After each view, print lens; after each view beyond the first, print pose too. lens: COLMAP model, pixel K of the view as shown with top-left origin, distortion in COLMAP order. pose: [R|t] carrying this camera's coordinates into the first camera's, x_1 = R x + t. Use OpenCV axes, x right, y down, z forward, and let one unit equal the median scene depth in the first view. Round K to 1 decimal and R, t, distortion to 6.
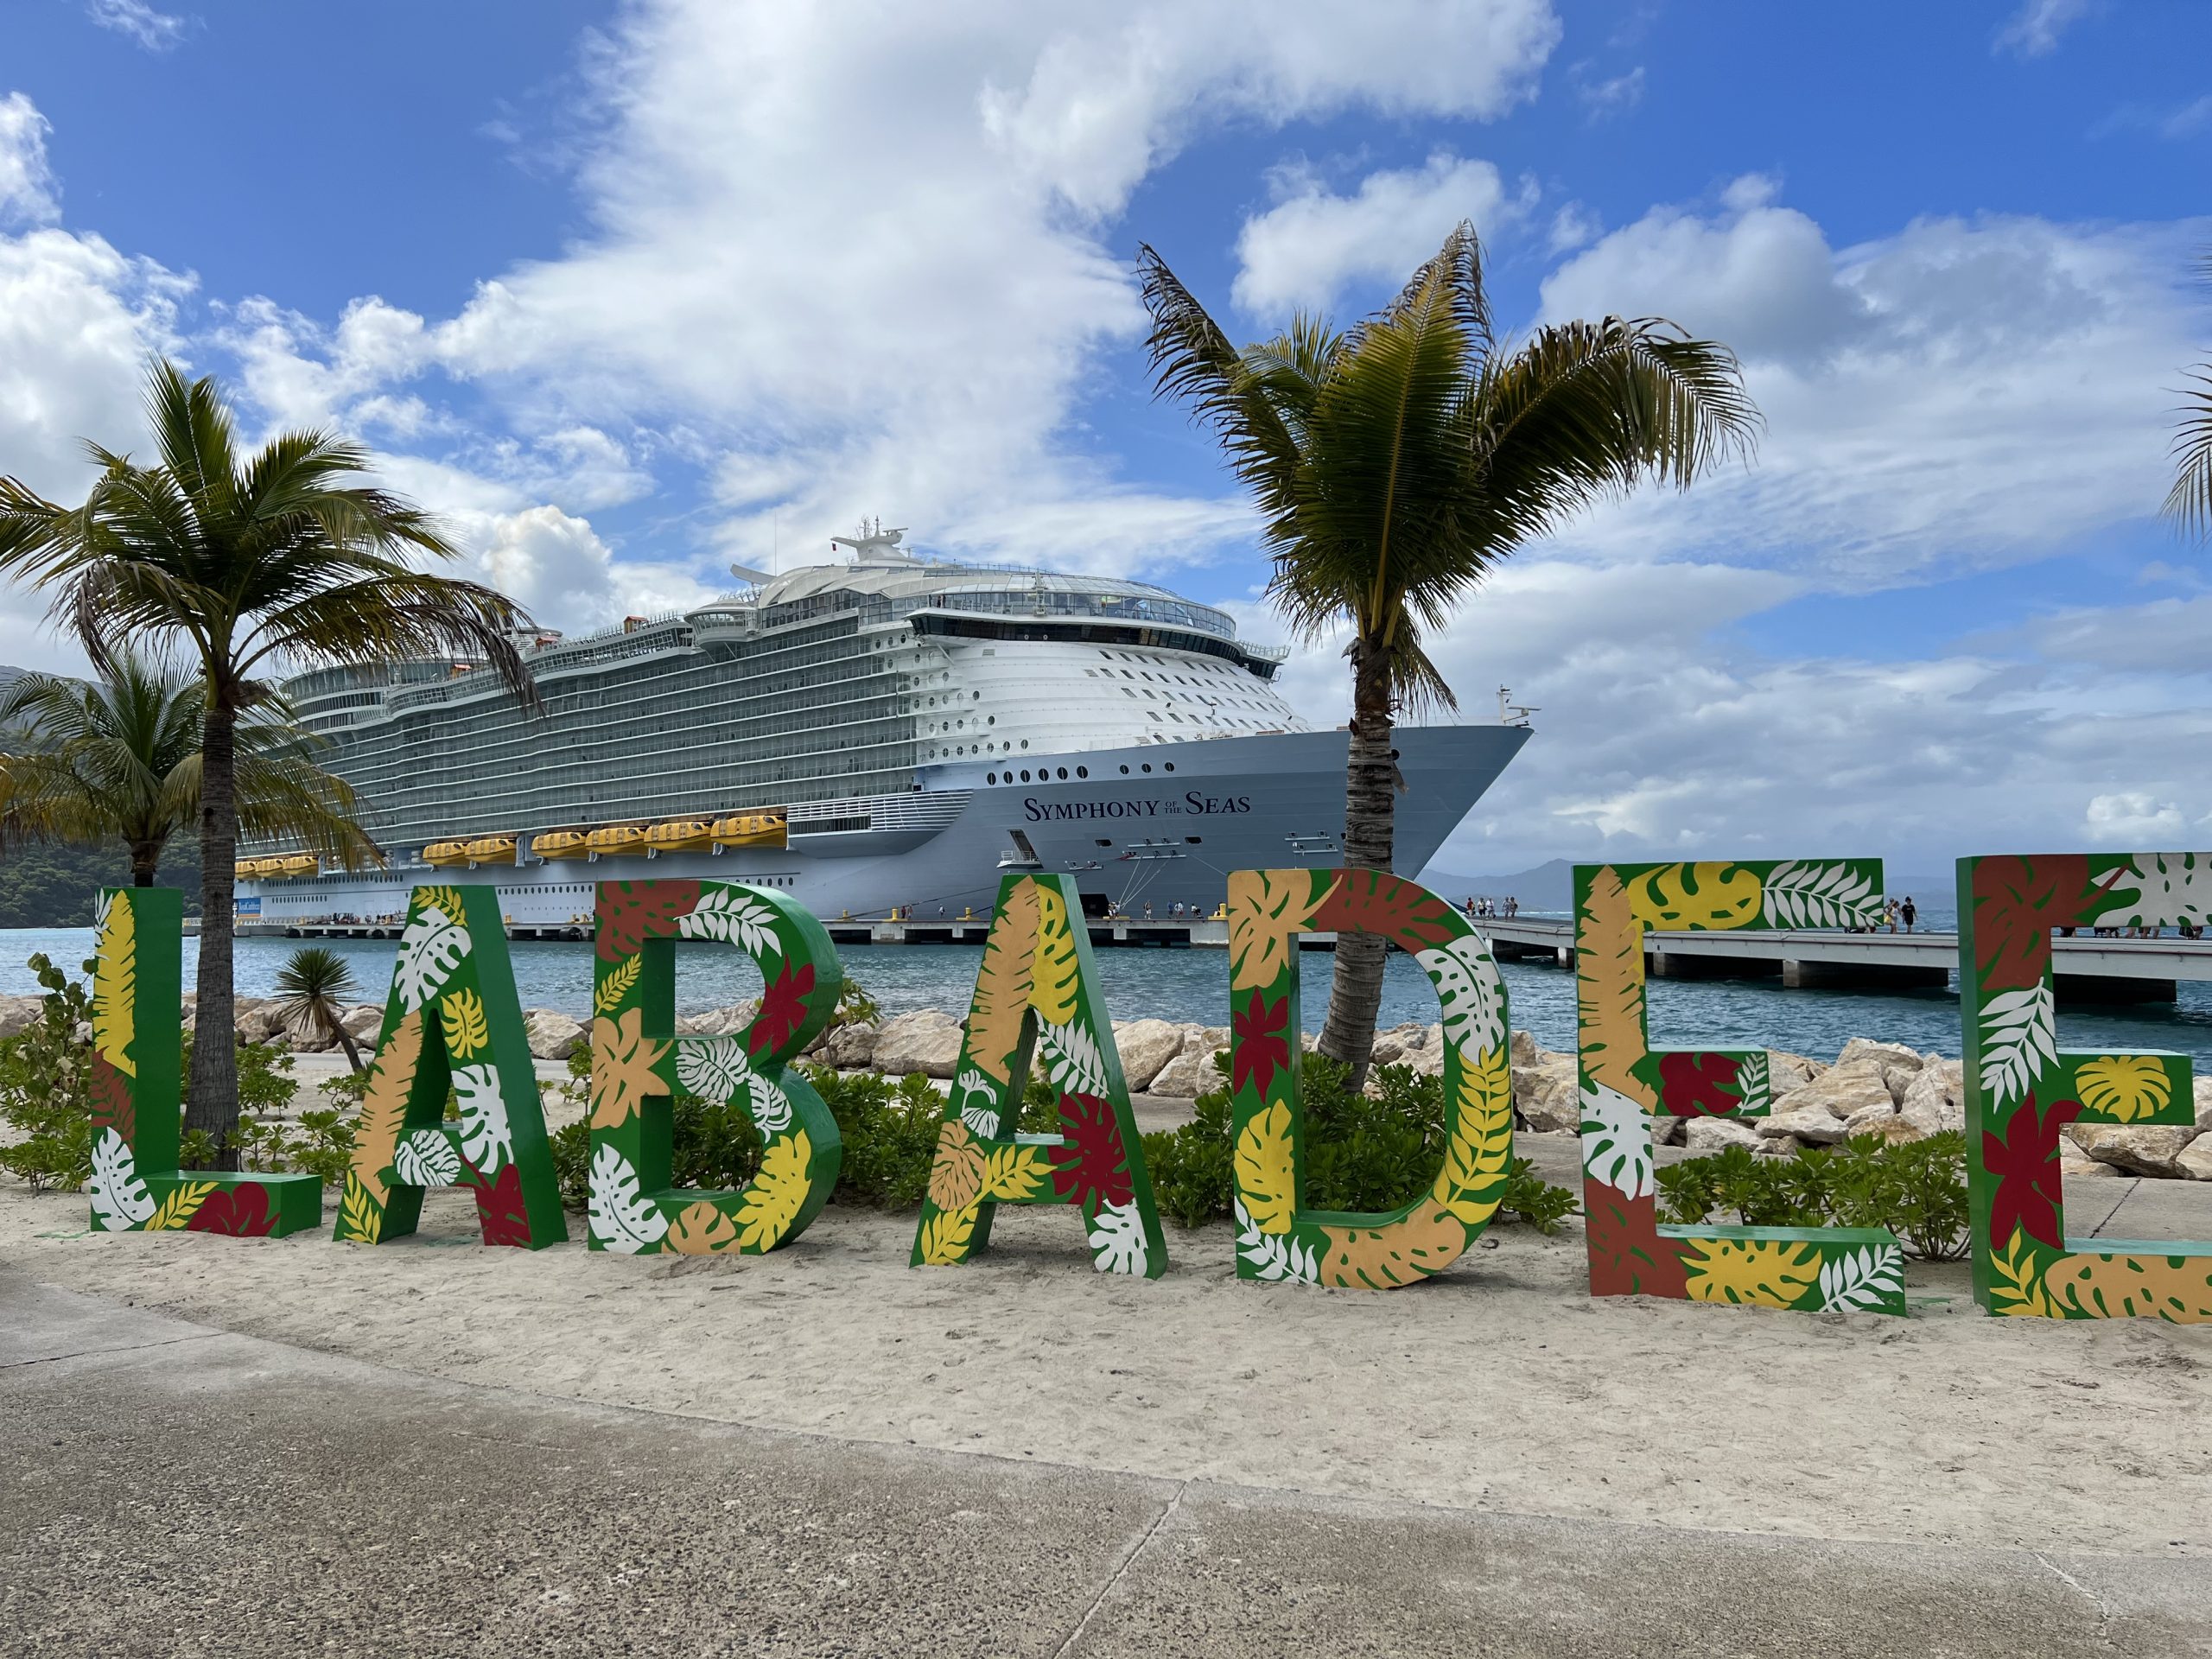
lens RADIAL K [[1662.1, 0, 1106.0], [0, 1662.1, 829.5], [0, 0, 1]] dist [0.093355, -0.176800]
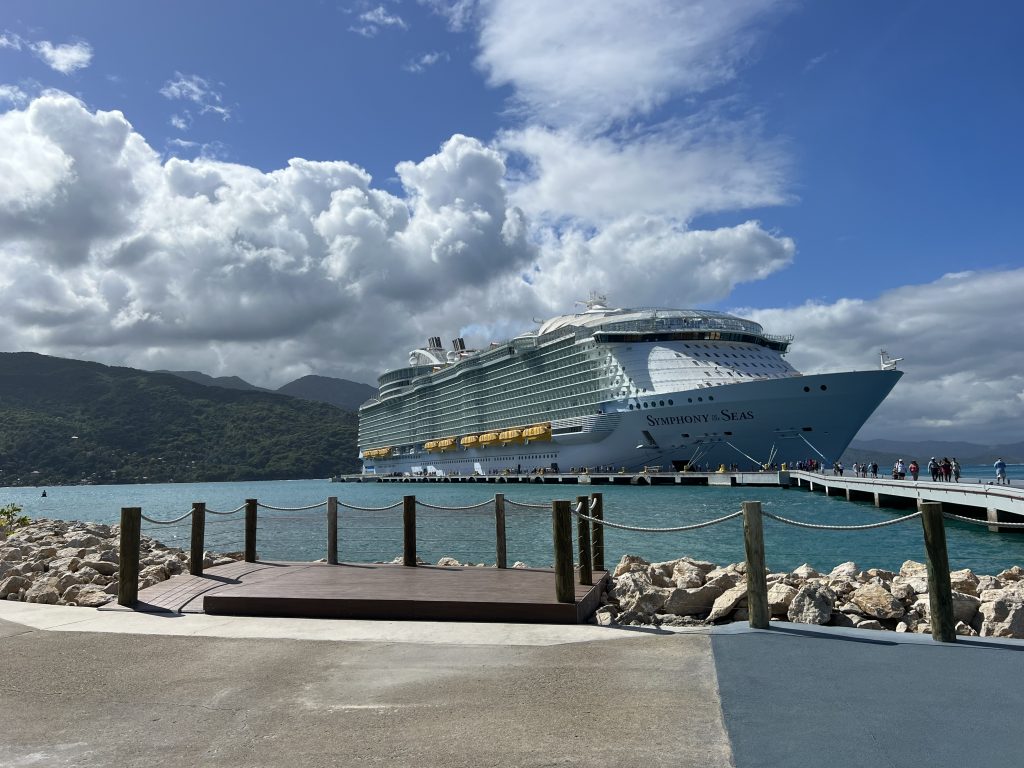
lens RADIAL K [[769.4, 0, 512.0], [0, 769.4, 384.0], [0, 0, 1]] dist [0.093355, -0.176800]
pose [[0.934520, -0.047811, -0.352685, 0.136152], [0.026297, 0.997503, -0.065544, 0.001075], [0.354938, 0.051978, 0.933444, 0.011582]]
